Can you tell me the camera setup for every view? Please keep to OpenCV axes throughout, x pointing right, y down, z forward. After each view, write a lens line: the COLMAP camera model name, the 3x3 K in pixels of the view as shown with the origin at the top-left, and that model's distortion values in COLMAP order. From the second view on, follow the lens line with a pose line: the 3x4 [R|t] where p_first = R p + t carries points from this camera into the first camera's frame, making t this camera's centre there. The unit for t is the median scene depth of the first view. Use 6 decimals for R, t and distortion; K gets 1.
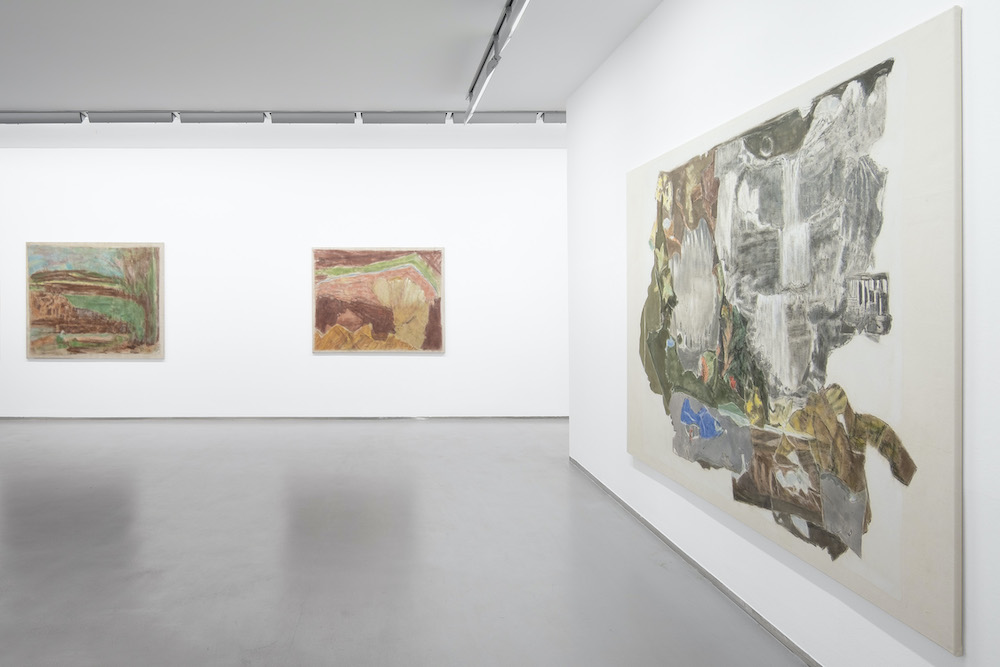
lens RADIAL K [[716.7, 0, 461.5], [0, 716.7, 300.2], [0, 0, 1]] dist [-0.003611, -0.002281]
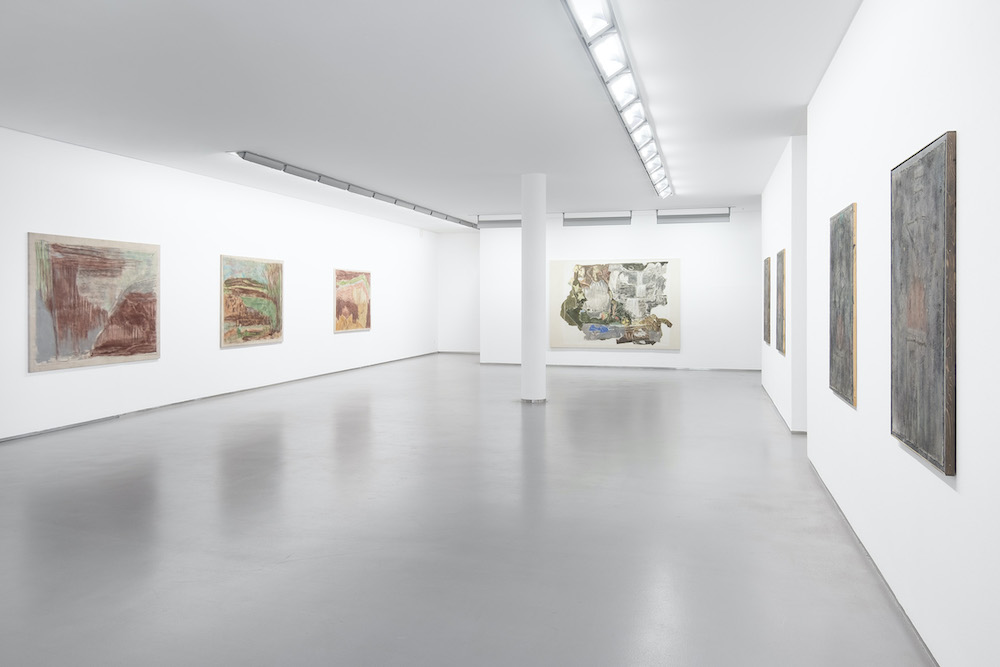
lens RADIAL K [[663.9, 0, 496.1], [0, 663.9, 291.0], [0, 0, 1]] dist [0.000569, 0.000240]
pose [[0.303752, 0.011449, 0.952682, -3.171368], [0.003293, 0.999909, -0.013067, -0.001327], [-0.952745, 0.007107, 0.303687, 0.379489]]
